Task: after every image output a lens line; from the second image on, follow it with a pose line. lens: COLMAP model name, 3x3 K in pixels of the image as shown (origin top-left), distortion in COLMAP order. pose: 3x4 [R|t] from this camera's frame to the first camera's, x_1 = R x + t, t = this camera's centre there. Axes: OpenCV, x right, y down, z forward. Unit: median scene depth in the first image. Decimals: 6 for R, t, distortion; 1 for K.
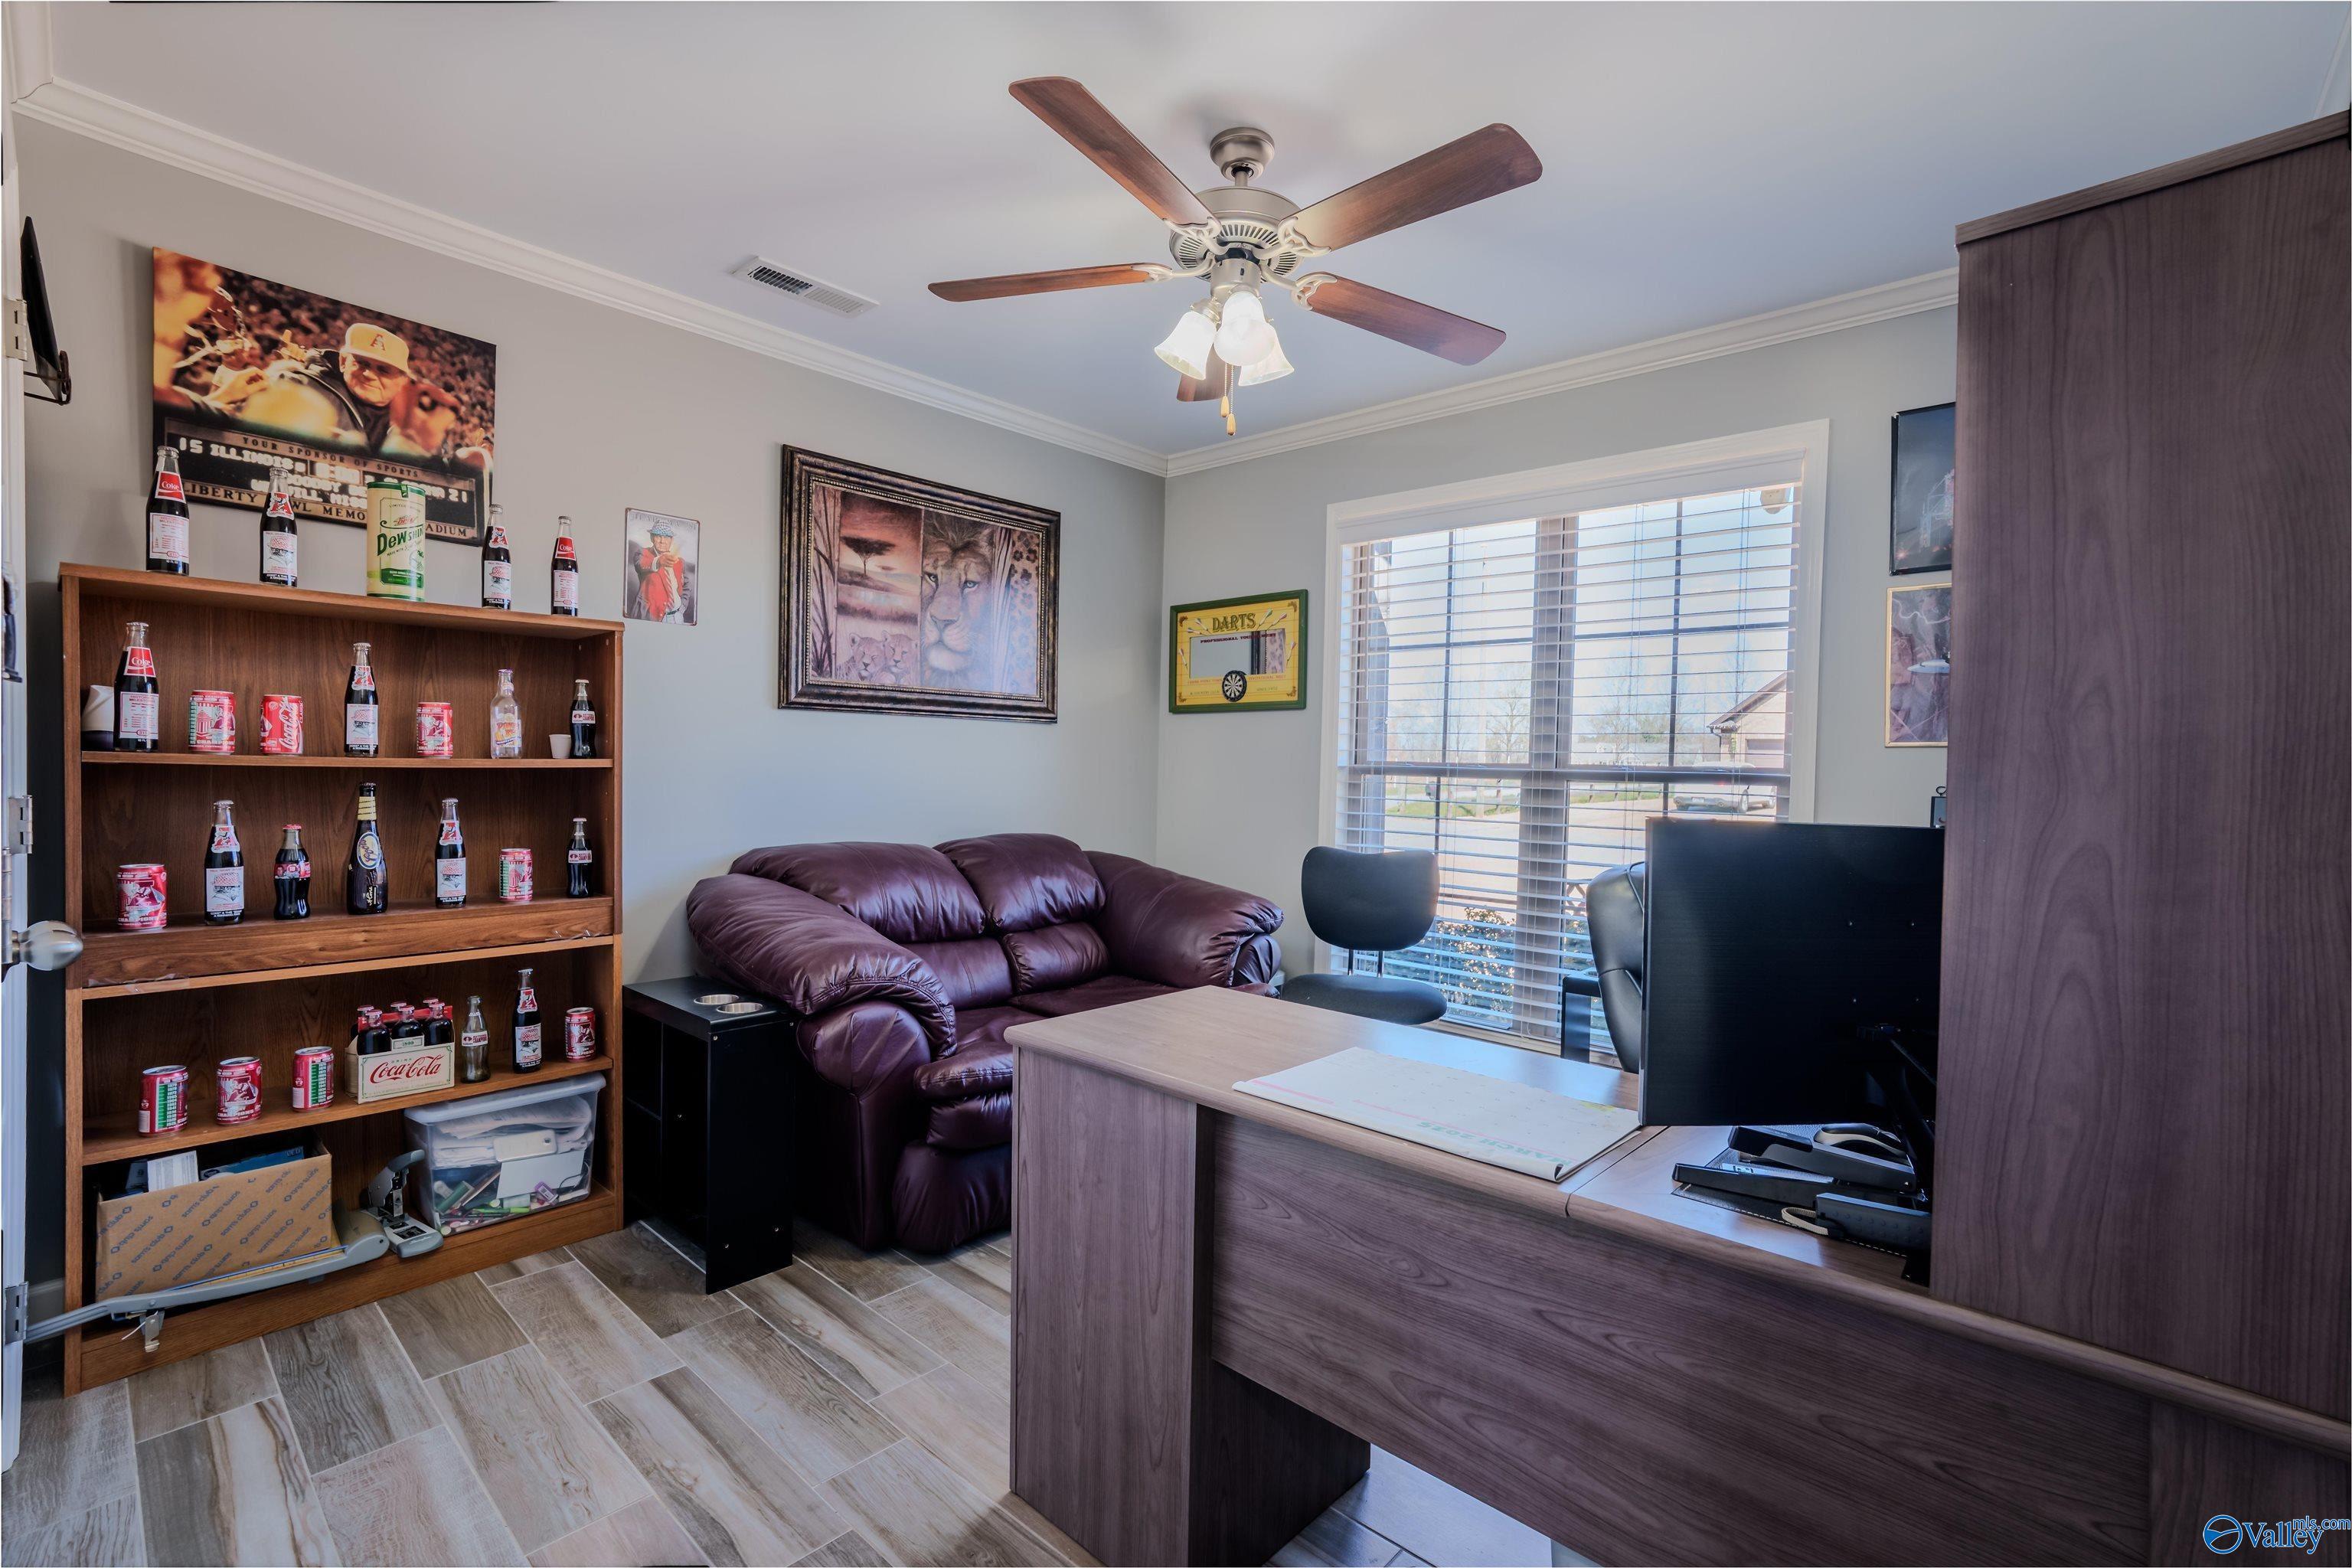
lens RADIAL K [[1039.2, 0, 1176.0], [0, 1039.2, 784.0], [0, 0, 1]] dist [-0.052678, 0.023911]
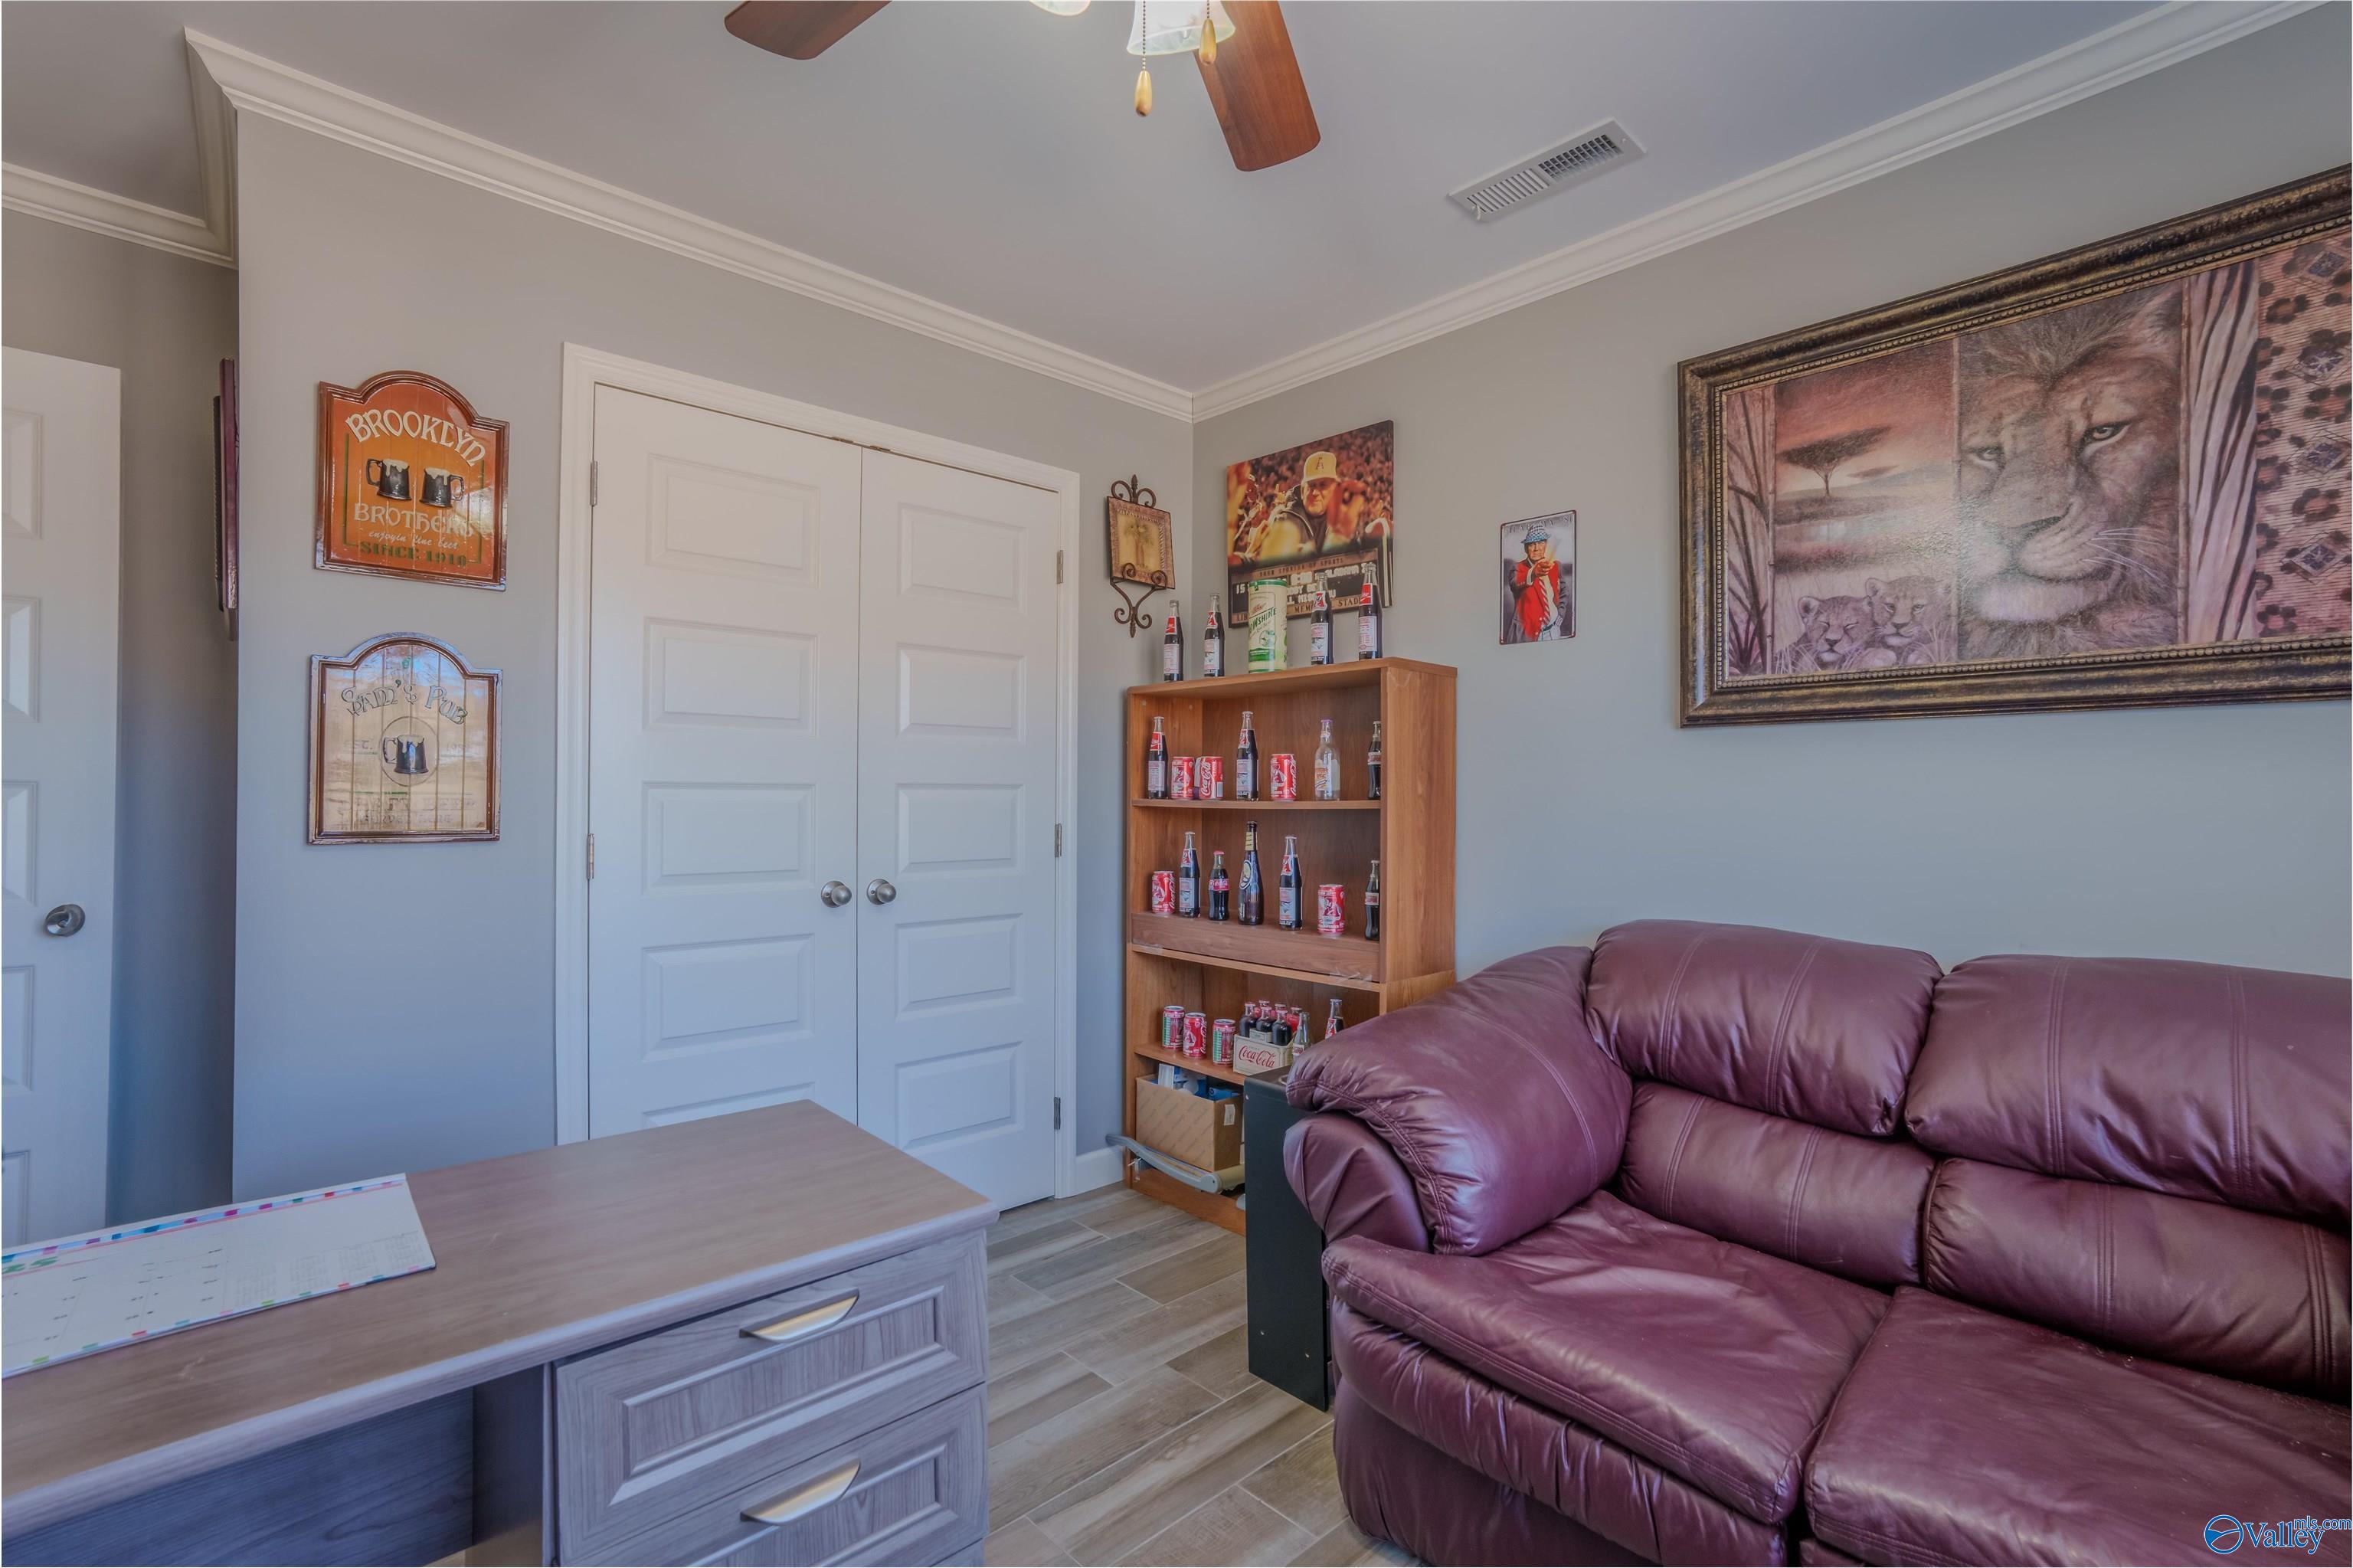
lens RADIAL K [[1039.7, 0, 1176.5], [0, 1039.7, 784.0], [0, 0, 1]] dist [-0.052678, 0.023911]
pose [[-0.087879, -0.030568, -0.995662, 0.454577], [-0.024630, 0.999290, -0.028505, -0.007318], [0.995827, 0.022019, -0.088570, 0.920424]]
